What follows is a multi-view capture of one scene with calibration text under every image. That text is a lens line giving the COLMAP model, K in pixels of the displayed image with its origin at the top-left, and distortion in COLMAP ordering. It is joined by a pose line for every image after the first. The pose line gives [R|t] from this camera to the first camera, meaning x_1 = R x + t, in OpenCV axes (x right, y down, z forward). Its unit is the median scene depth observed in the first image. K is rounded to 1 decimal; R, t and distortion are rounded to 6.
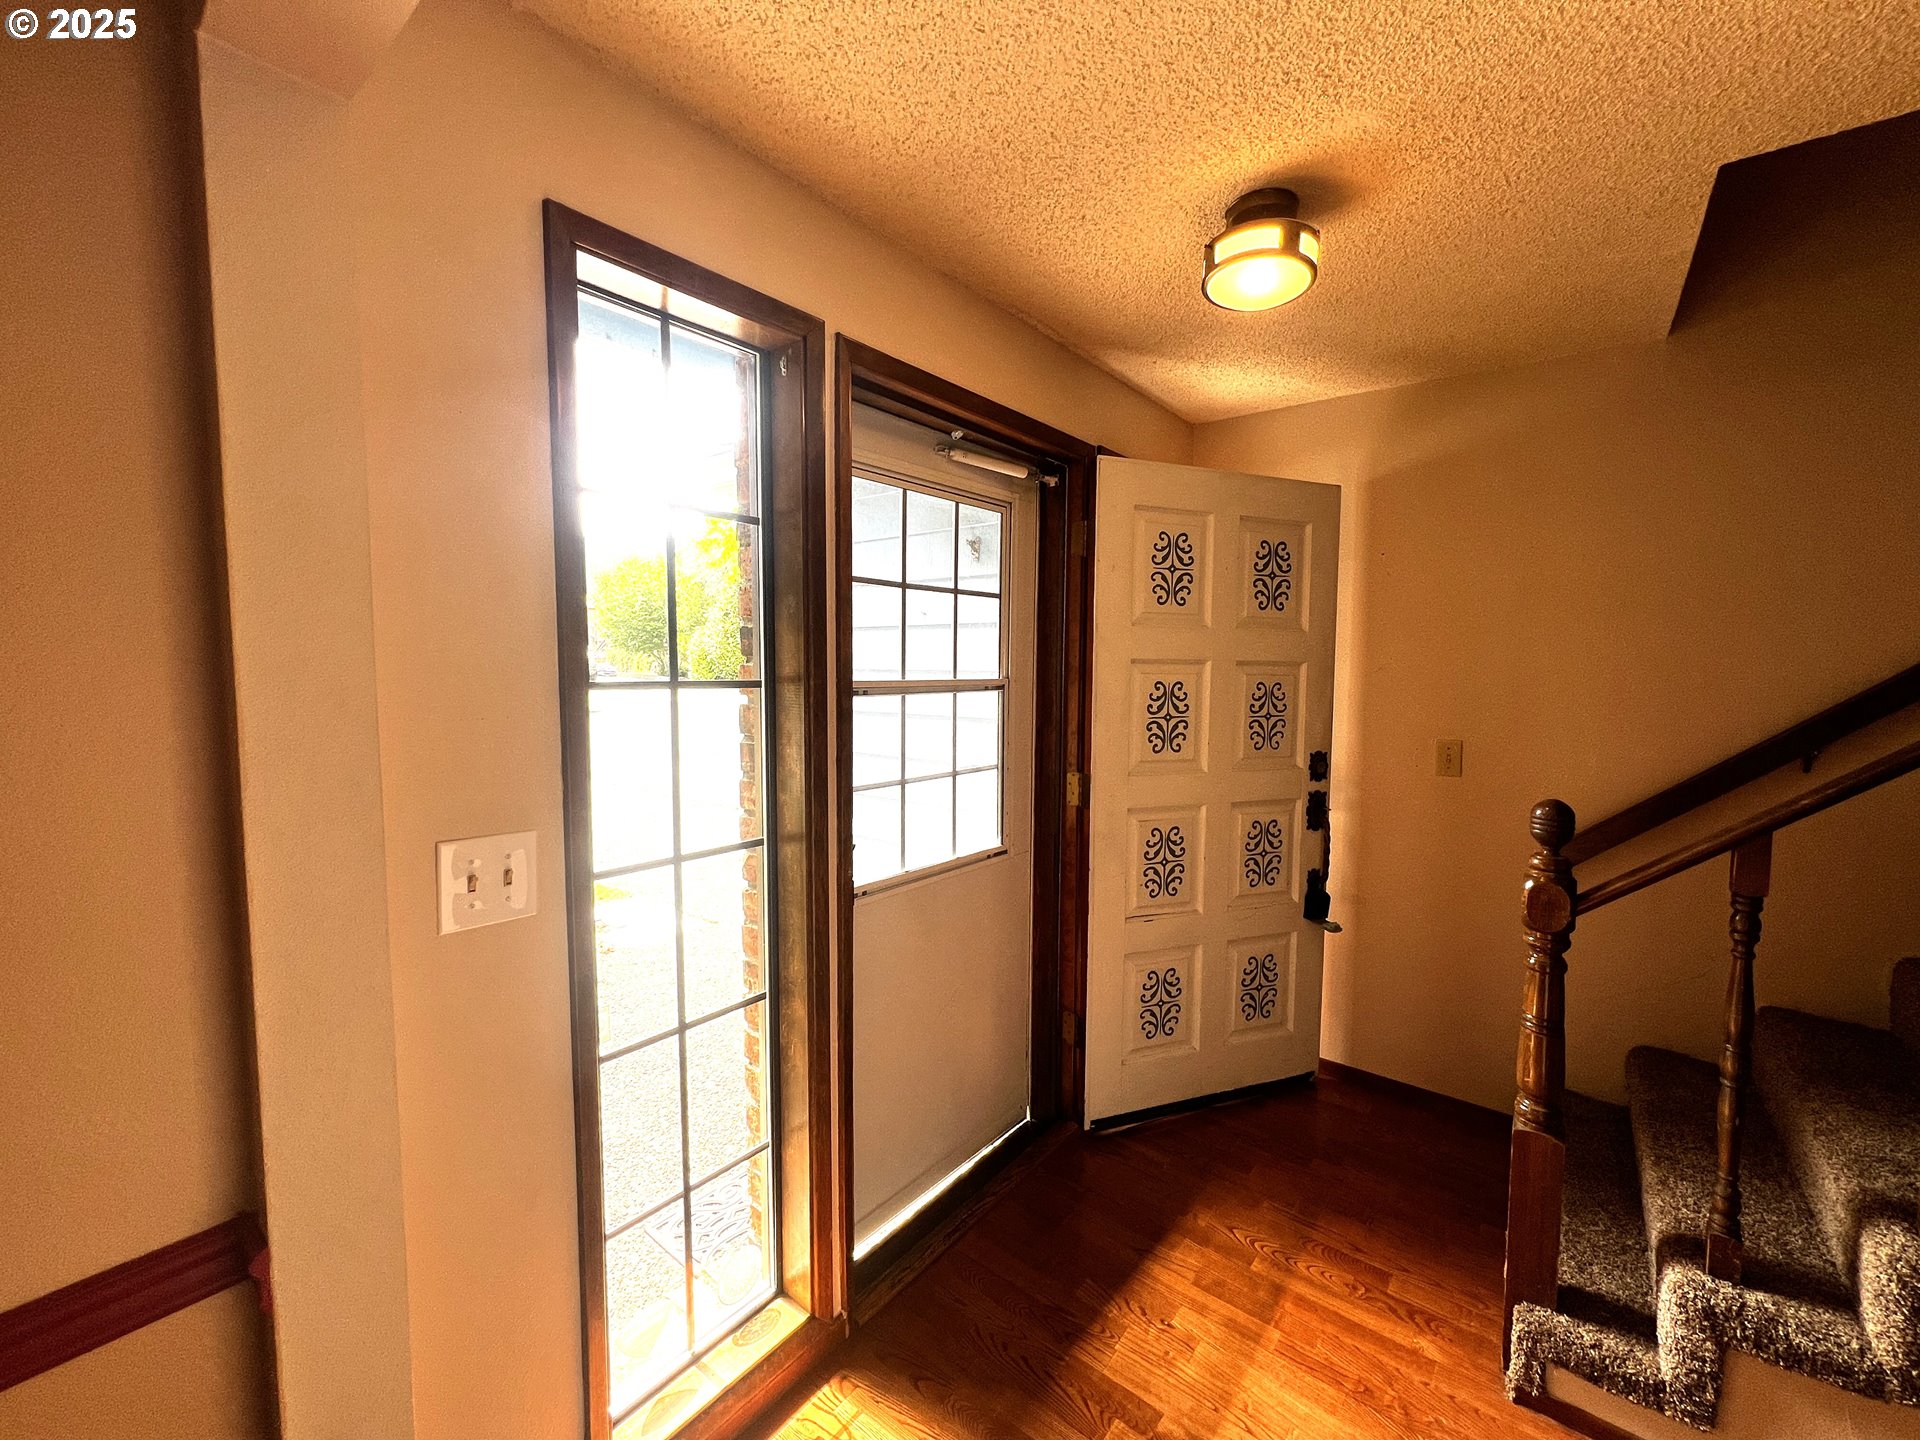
lens RADIAL K [[761.6, 0, 956.6], [0, 761.6, 721.5], [0, 0, 1]] dist [0.000836, 0.000330]
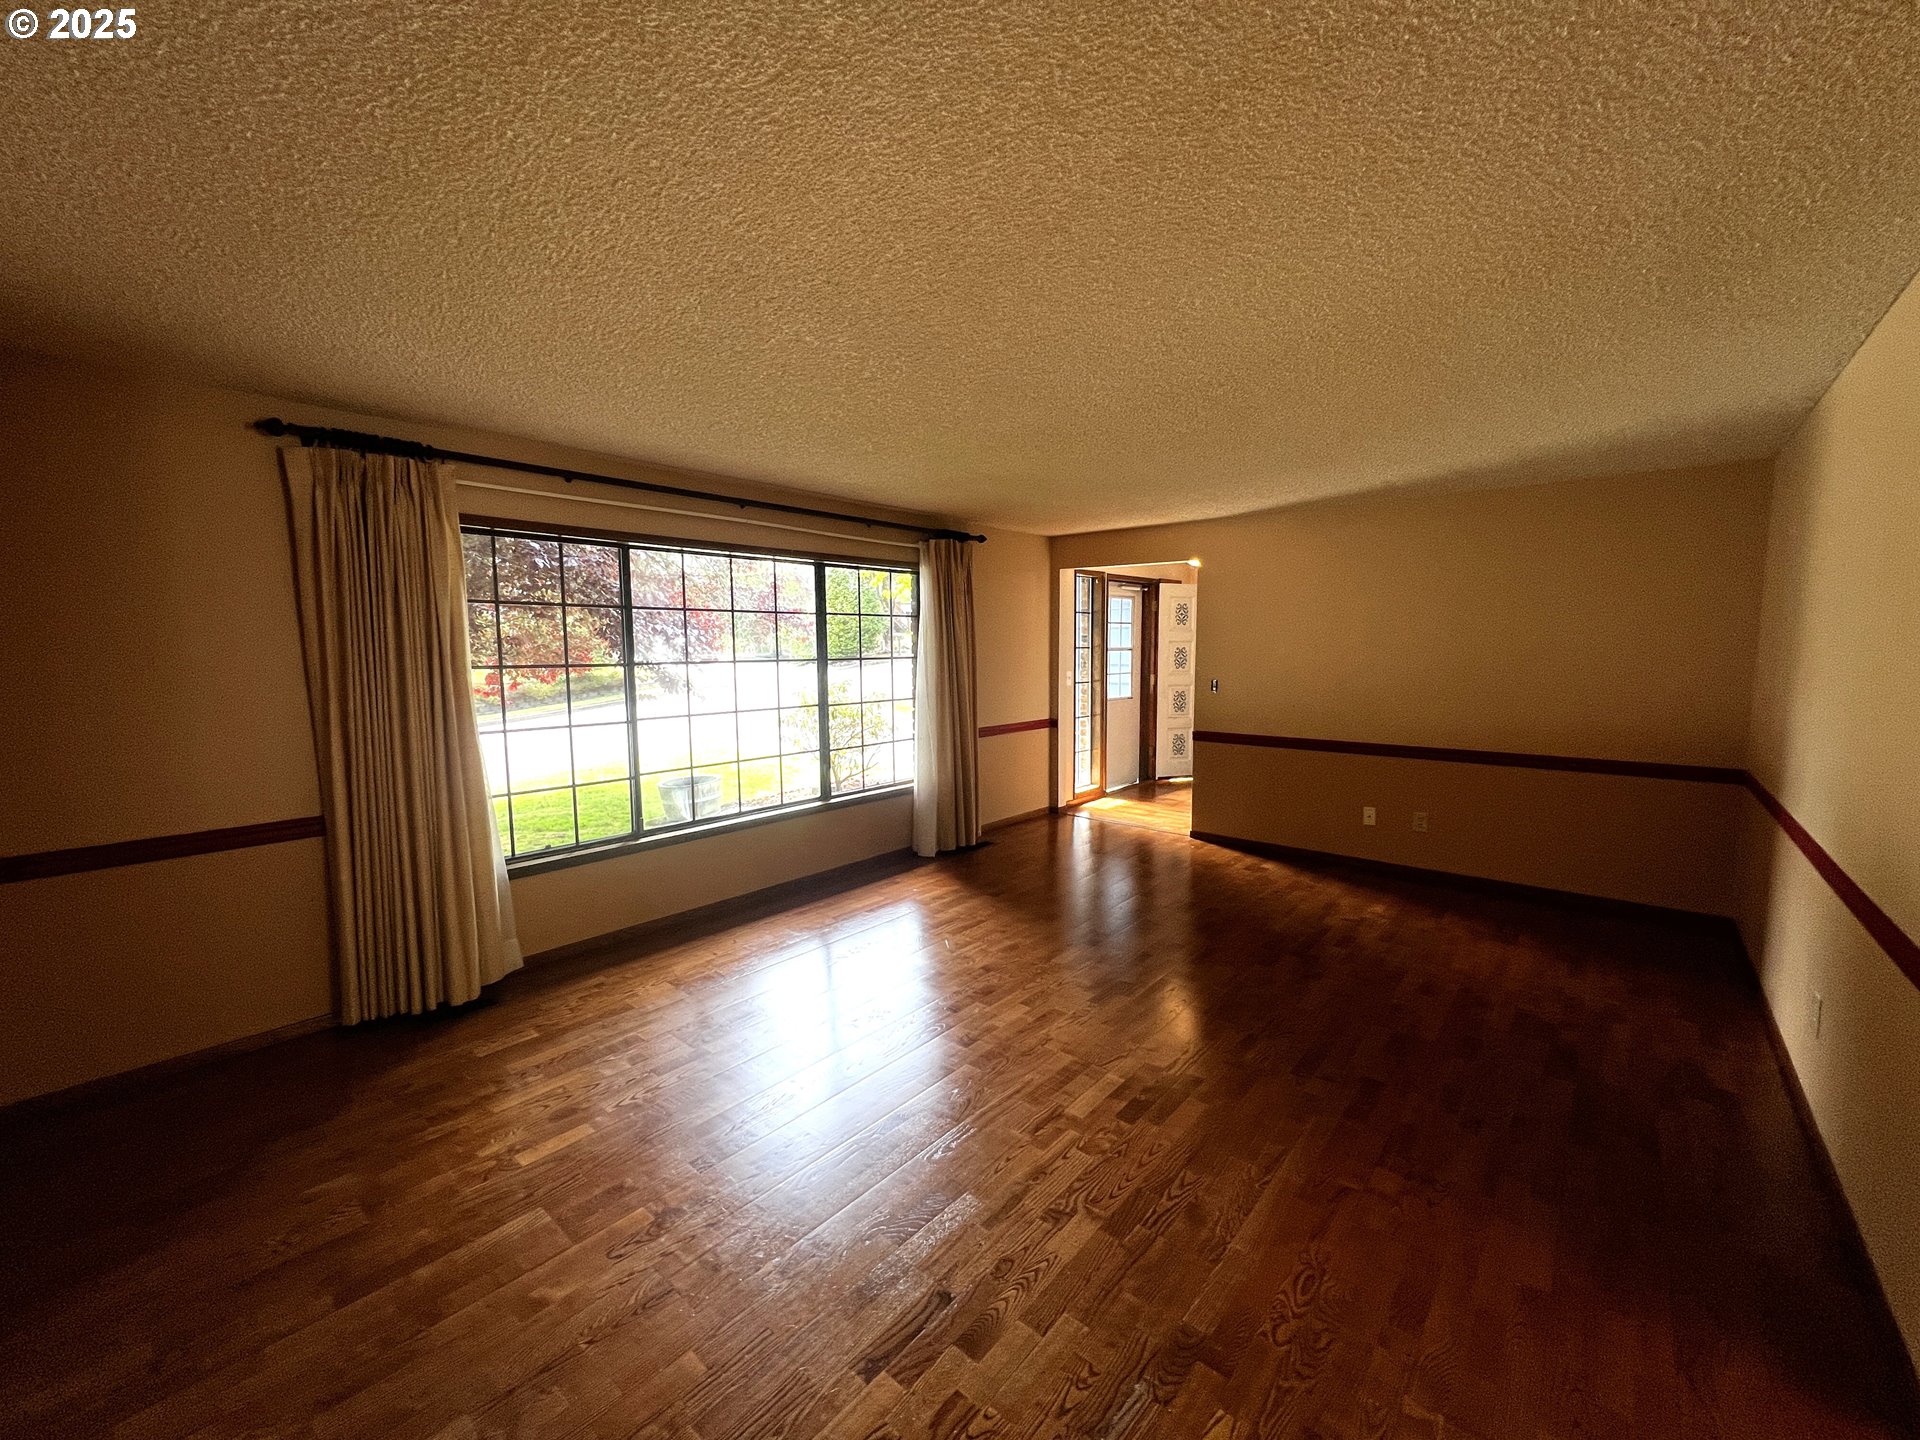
lens RADIAL K [[810.6, 0, 963.2], [0, 810.6, 725.0], [0, 0, 1]] dist [0.000087, -0.000015]
pose [[0.999894, -0.006582, -0.012983, -0.655470], [0.006872, 0.999724, 0.022447, 0.207221], [0.012832, -0.022534, 0.999664, -2.668384]]
